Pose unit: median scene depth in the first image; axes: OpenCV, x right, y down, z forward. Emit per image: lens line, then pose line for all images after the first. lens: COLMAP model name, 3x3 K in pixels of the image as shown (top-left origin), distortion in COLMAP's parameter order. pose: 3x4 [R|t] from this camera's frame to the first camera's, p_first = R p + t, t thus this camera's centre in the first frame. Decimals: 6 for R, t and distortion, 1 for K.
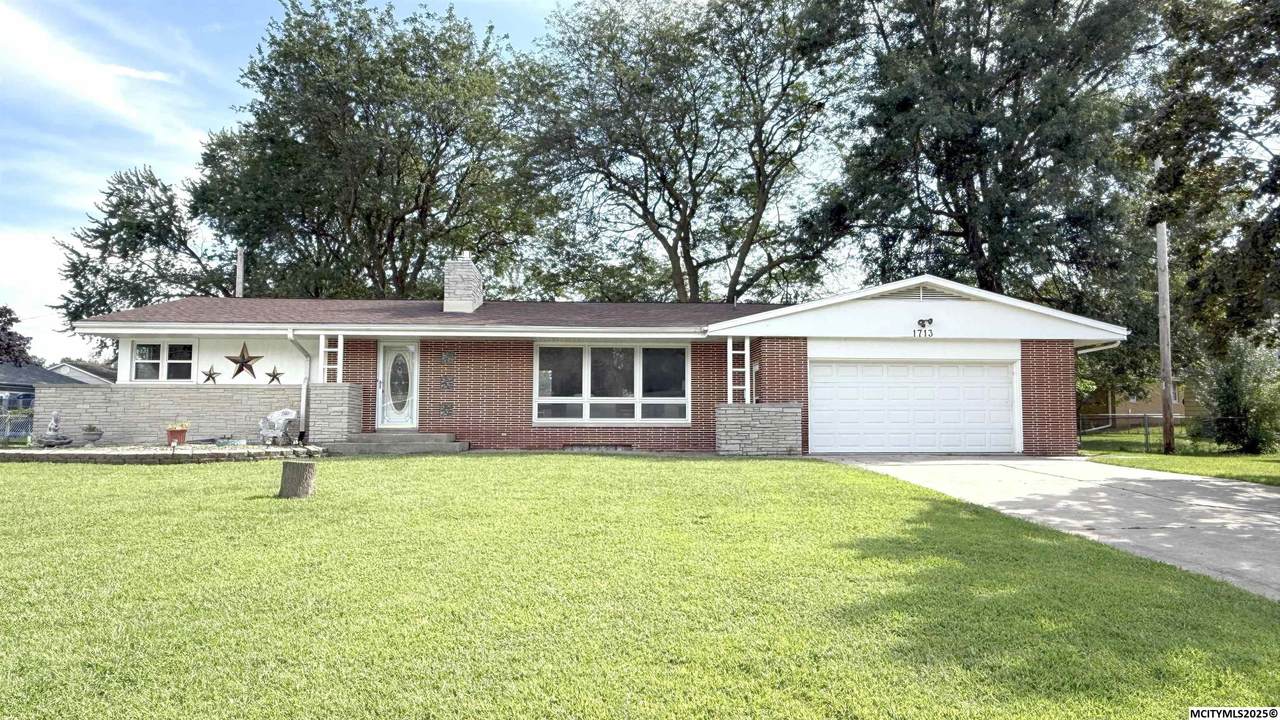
lens RADIAL K [[830.6, 0, 639.5], [0, 830.6, 357.3], [0, 0, 1]] dist [-0.004221, 0.000319]
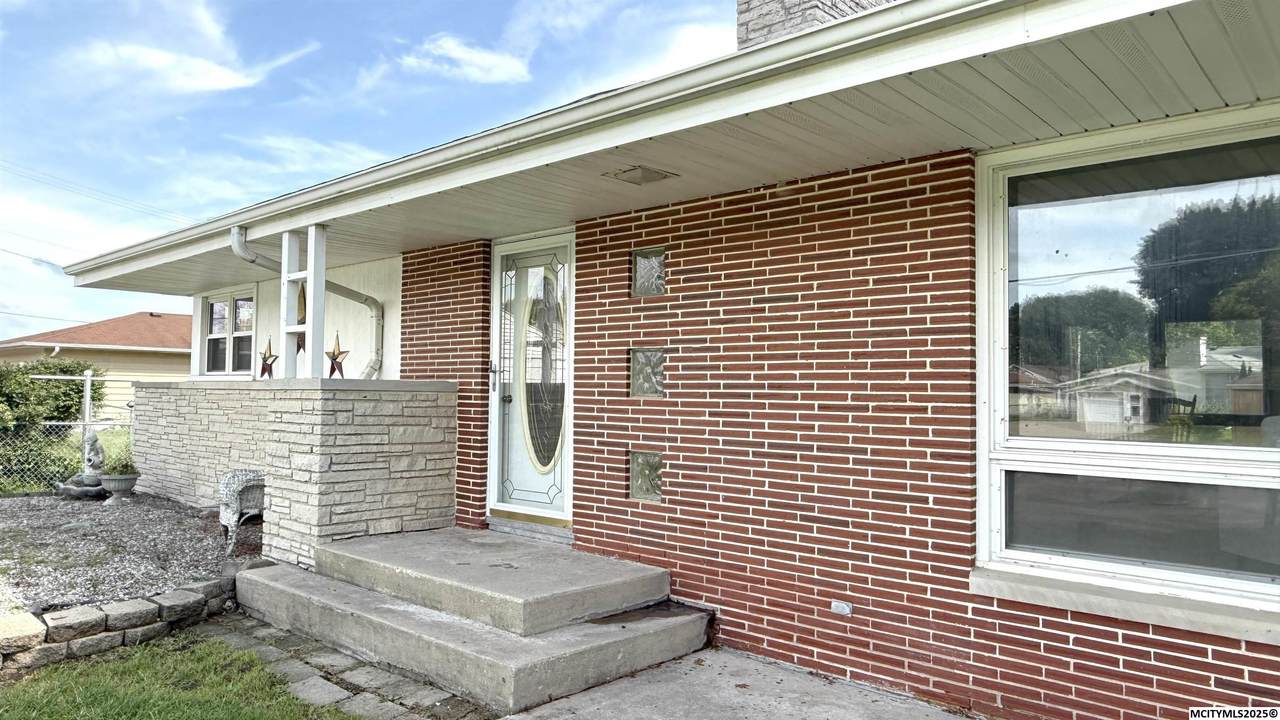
lens RADIAL K [[856.5, 0, 639.9], [0, 856.5, 363.6], [0, 0, 1]] dist [0.002862, 0.000281]
pose [[0.699059, -0.018634, -0.714821, -0.039787], [0.041763, 0.999018, 0.014800, 0.024660], [0.713843, -0.040199, 0.699151, 0.819200]]
